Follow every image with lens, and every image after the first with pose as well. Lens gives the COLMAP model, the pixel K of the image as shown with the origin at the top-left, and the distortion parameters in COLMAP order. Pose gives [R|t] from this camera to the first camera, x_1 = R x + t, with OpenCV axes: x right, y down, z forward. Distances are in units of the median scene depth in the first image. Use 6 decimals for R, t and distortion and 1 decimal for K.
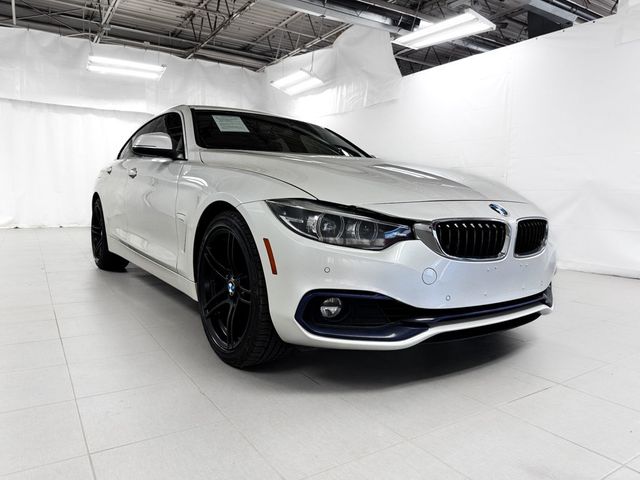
lens RADIAL K [[447.6, 0, 289.0], [0, 447.6, 279.0], [0, 0, 1]] dist [0.006754, -0.004406]
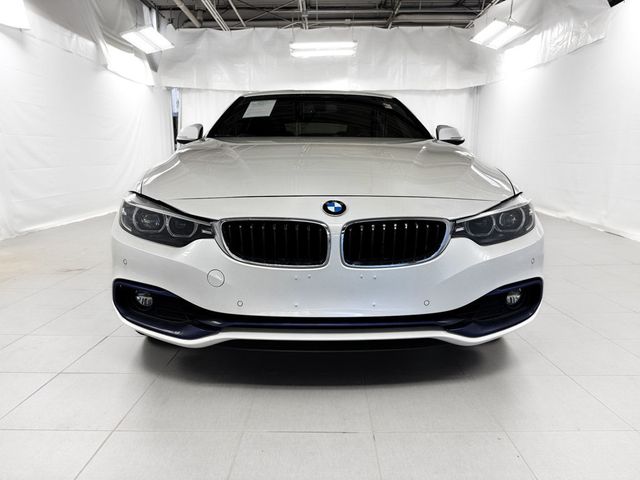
lens RADIAL K [[426.7, 0, 320.3], [0, 426.7, 273.7], [0, 0, 1]] dist [0.054226, -0.045460]
pose [[0.852390, 0.110730, -0.511048, 0.227919], [-0.073349, 0.992978, 0.092811, -0.027505], [0.517737, -0.041626, 0.854527, 0.080547]]
